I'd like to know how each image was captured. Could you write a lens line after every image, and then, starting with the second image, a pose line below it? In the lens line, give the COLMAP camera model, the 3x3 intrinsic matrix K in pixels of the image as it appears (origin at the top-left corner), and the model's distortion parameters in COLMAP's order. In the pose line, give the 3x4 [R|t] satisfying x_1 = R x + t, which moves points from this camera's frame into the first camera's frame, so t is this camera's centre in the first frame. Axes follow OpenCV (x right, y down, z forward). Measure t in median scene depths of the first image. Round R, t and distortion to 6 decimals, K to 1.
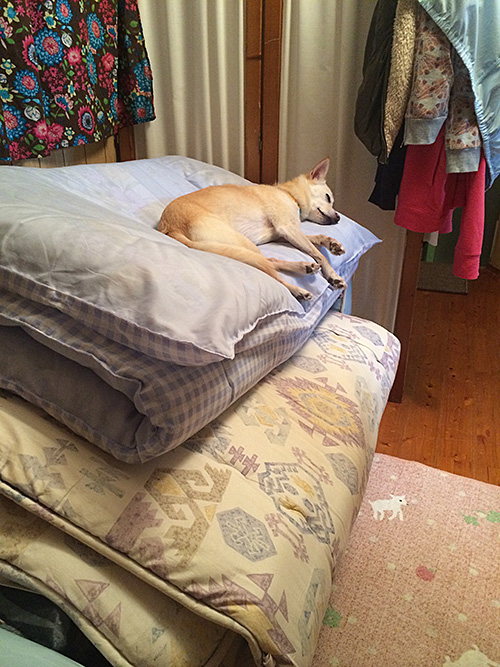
lens RADIAL K [[504.0, 0, 250.0], [0, 504.0, 333.5], [0, 0, 1]] dist [0.000138, -0.040481]
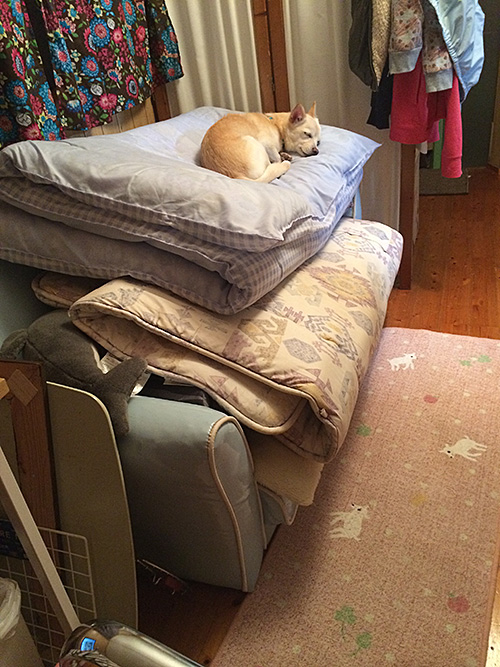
lens RADIAL K [[504.0, 0, 250.0], [0, 504.0, 333.5], [0, 0, 1]] dist [0.000138, -0.040481]
pose [[0.991973, -0.112837, -0.057070, -0.057505], [0.119170, 0.985156, 0.123559, 0.092034], [0.042281, -0.129368, 0.990695, -0.480616]]
